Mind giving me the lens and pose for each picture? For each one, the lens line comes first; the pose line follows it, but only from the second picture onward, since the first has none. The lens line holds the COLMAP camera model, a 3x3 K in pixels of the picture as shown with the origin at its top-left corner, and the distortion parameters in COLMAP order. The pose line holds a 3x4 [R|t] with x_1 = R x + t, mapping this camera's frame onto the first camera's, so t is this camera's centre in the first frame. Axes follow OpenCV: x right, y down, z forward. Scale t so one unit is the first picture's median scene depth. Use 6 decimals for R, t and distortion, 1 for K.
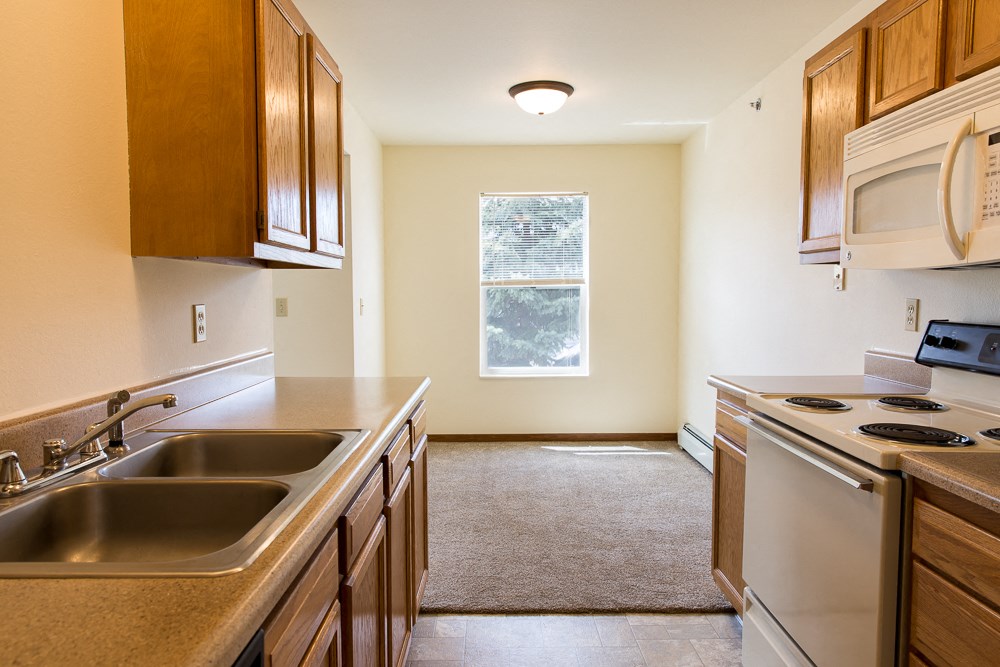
lens RADIAL K [[669.8, 0, 500.0], [0, 669.8, 333.5], [0, 0, 1]] dist [0.011158, 0.000176]
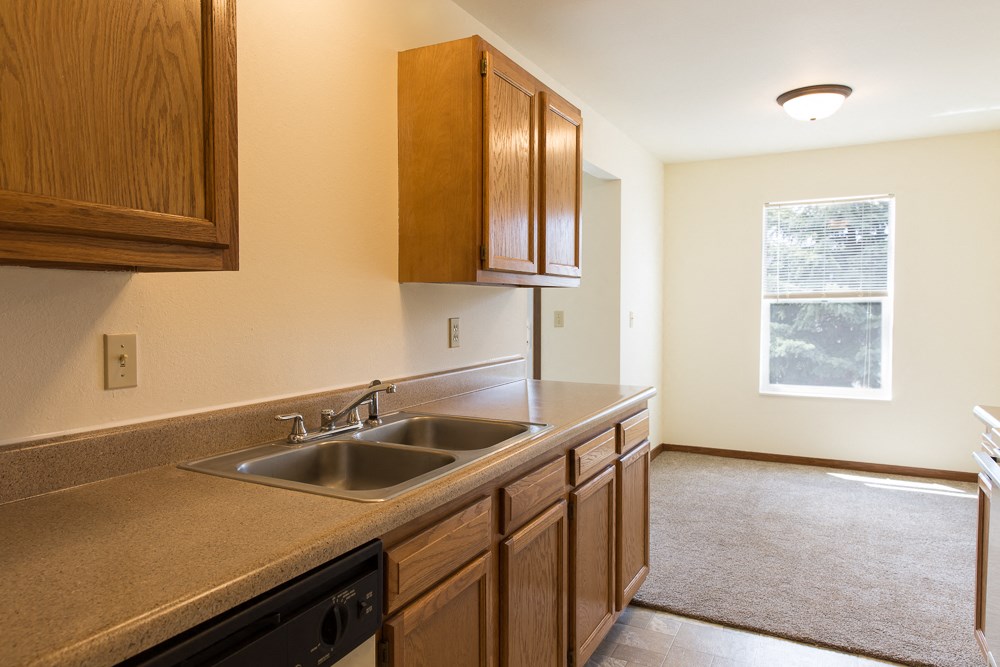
lens RADIAL K [[669.8, 0, 500.0], [0, 669.8, 333.5], [0, 0, 1]] dist [0.011158, 0.000176]
pose [[0.882851, 0.023050, -0.469088, 0.174483], [-0.030233, 0.999513, -0.007787, -0.004838], [0.468680, 0.021057, 0.883117, -0.063108]]
